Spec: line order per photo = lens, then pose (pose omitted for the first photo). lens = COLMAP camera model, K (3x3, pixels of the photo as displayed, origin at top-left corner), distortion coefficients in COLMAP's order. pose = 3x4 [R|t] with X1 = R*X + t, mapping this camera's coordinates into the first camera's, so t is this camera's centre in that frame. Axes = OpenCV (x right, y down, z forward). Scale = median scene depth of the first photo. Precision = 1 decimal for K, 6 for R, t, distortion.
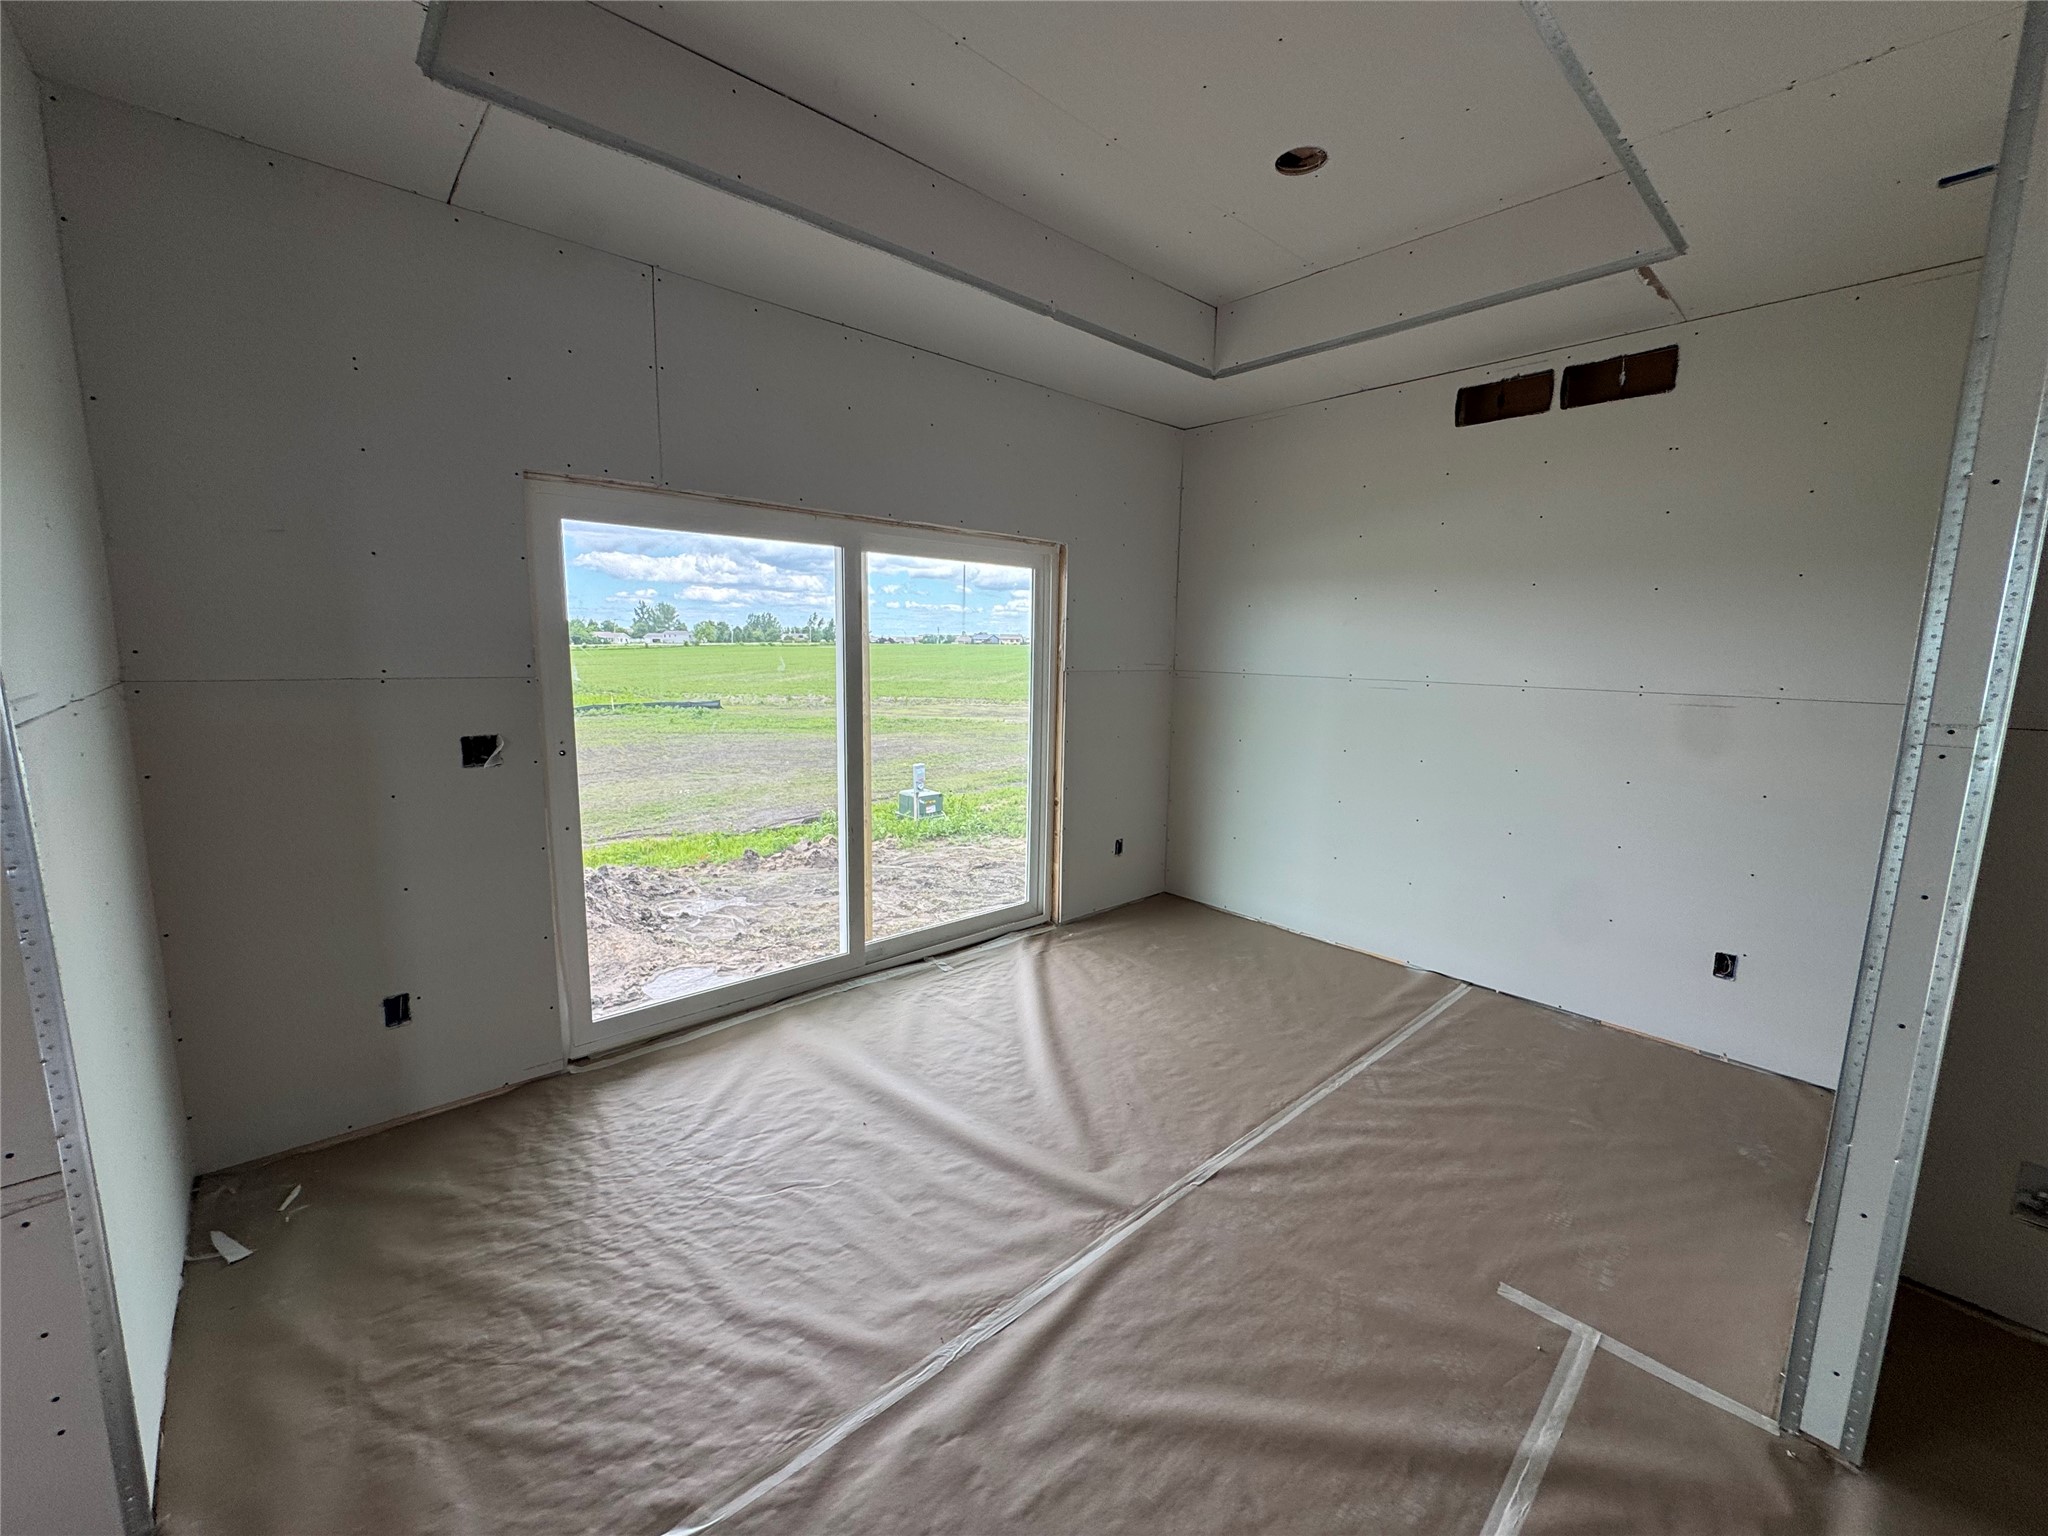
lens RADIAL K [[810.0, 0, 1024.0], [0, 810.0, 768.0], [0, 0, 1]] dist [-0.002303, -0.000017]
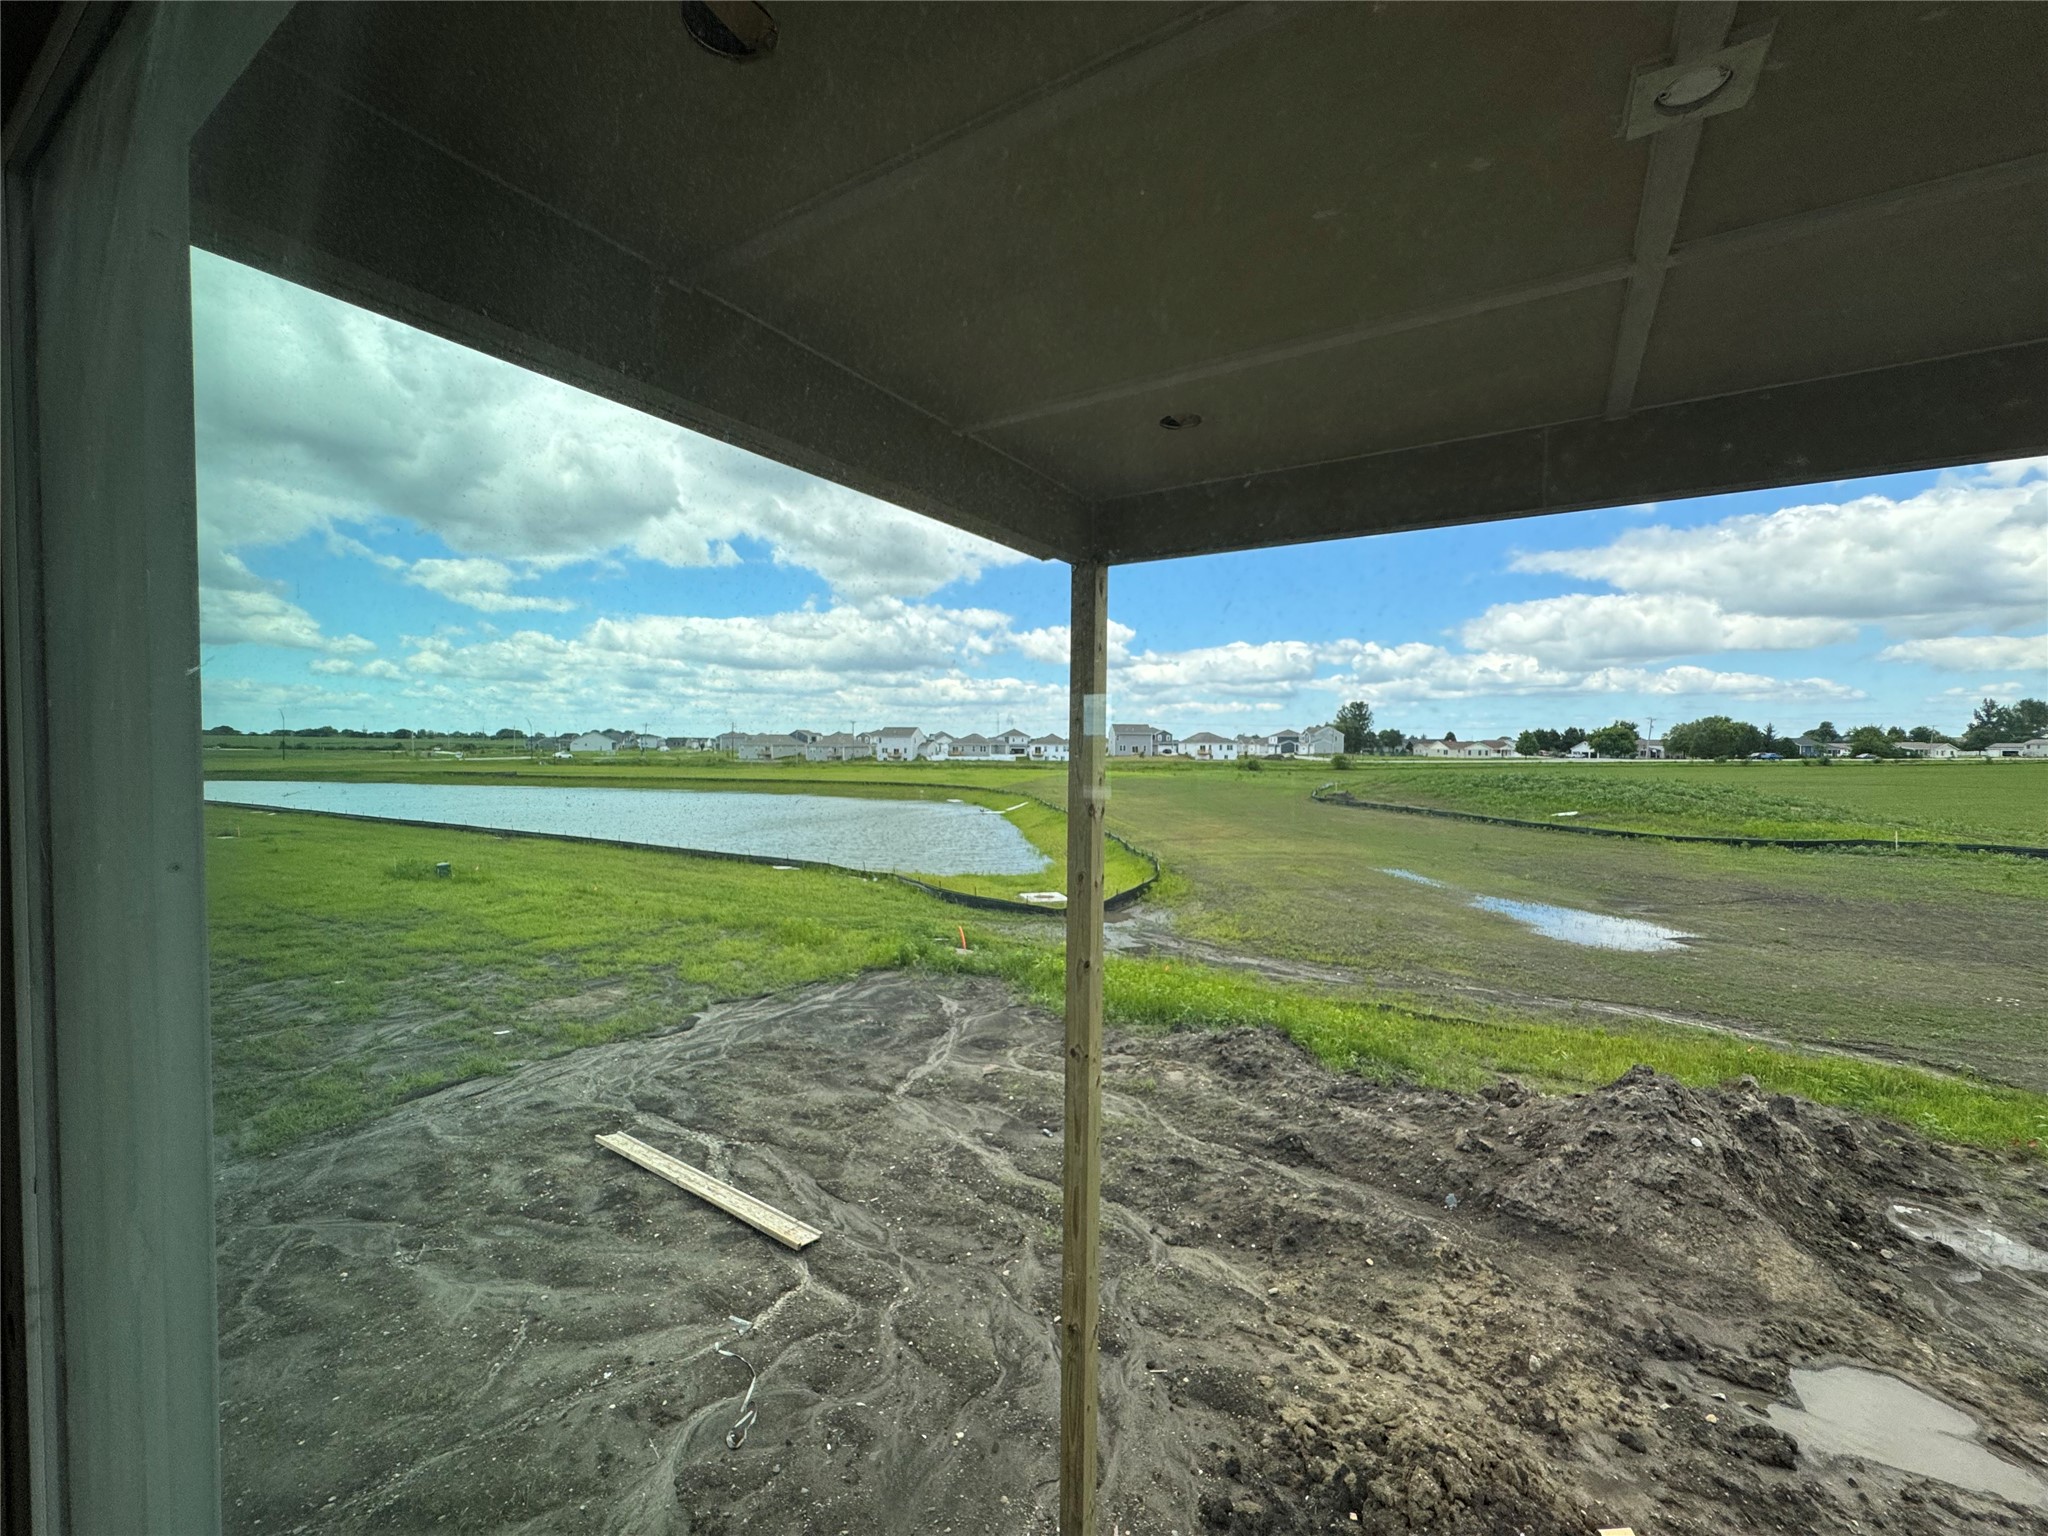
lens RADIAL K [[827.0, 0, 1024.0], [0, 827.0, 768.0], [0, 0, 1]] dist [-0.002120, 0.000107]
pose [[0.269884, 0.014241, -0.962787, -0.070331], [-0.147829, 0.988649, -0.026815, -0.040497], [0.951477, 0.149565, 0.268926, 0.266786]]
